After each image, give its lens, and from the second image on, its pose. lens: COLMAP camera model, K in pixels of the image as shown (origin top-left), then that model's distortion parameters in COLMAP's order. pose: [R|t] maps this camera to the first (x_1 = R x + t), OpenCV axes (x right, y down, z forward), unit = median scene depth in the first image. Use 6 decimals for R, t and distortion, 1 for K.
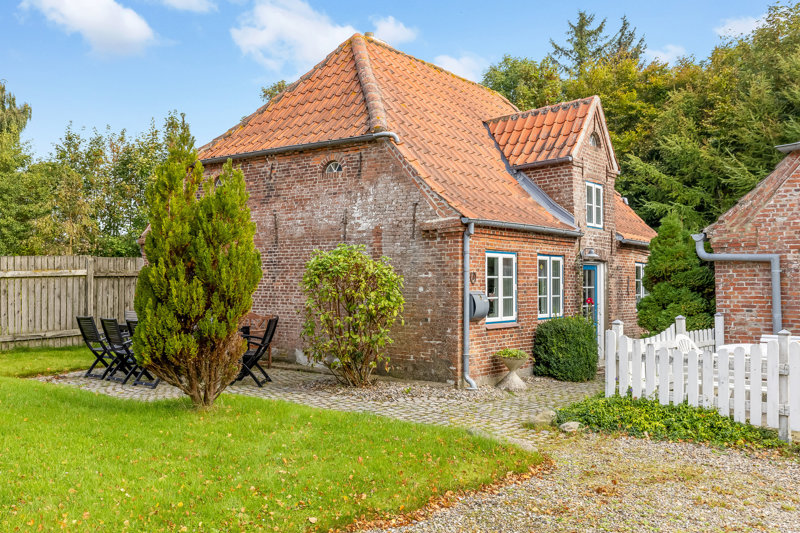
lens RADIAL K [[741.2, 0, 400.0], [0, 741.2, 266.5], [0, 0, 1]] dist [0.006584, 0.003483]
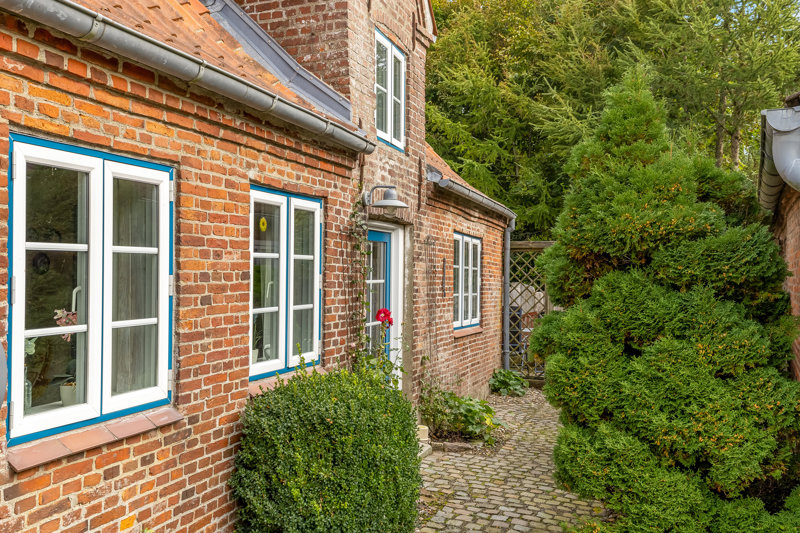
lens RADIAL K [[803.0, 0, 400.0], [0, 803.0, 266.5], [0, 0, 1]] dist [0.016383, 0.005346]
pose [[0.943760, 0.007321, 0.330549, 0.125790], [-0.013080, 0.999799, 0.015199, 0.013327], [-0.330371, -0.018668, 0.943666, 0.617674]]
